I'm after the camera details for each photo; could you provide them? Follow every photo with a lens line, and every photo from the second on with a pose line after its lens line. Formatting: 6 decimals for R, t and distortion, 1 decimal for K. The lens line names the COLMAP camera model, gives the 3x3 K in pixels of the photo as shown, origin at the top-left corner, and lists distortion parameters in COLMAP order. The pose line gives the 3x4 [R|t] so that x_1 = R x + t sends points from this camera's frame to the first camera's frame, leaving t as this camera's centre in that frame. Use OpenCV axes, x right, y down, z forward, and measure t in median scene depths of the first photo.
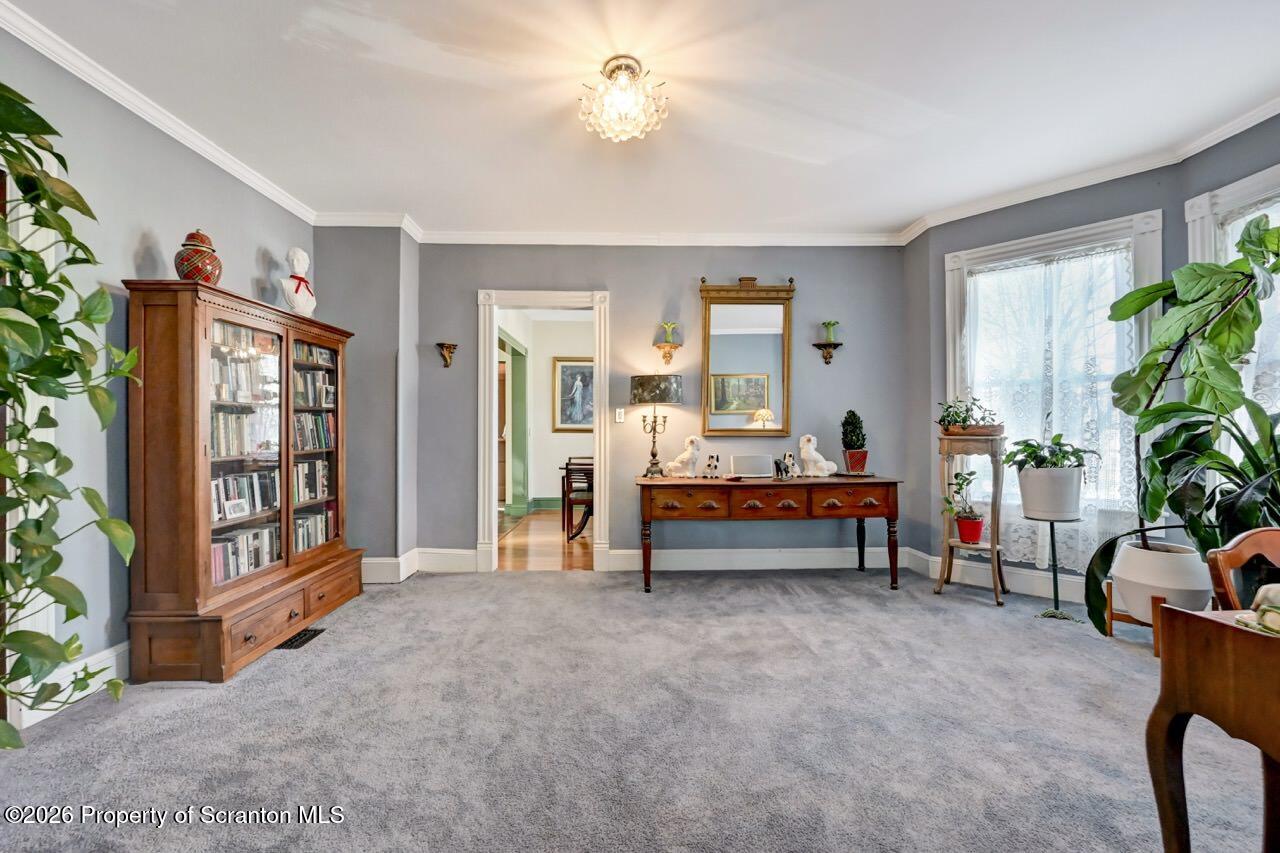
lens RADIAL K [[508.1, 0, 639.7], [0, 508.1, 427.1], [0, 0, 1]] dist [-0.007060, 0.001045]
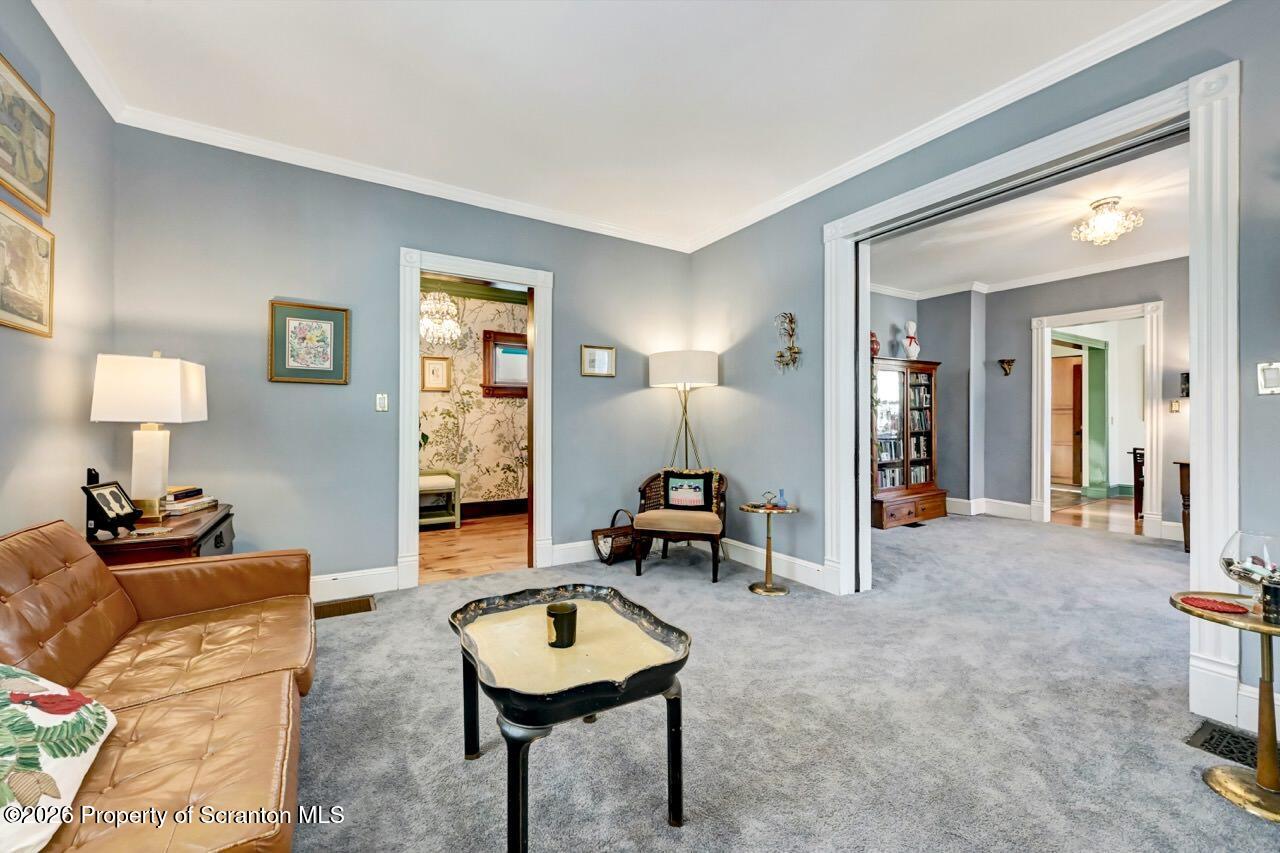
lens RADIAL K [[508.1, 0, 635.1], [0, 508.1, 420.6], [0, 0, 1]] dist [-0.007060, 0.001045]
pose [[0.492897, 0.001411, -0.870087, 0.435497], [0.005744, 0.999972, 0.004876, -0.004768], [0.870069, -0.007401, 0.492874, -0.779771]]
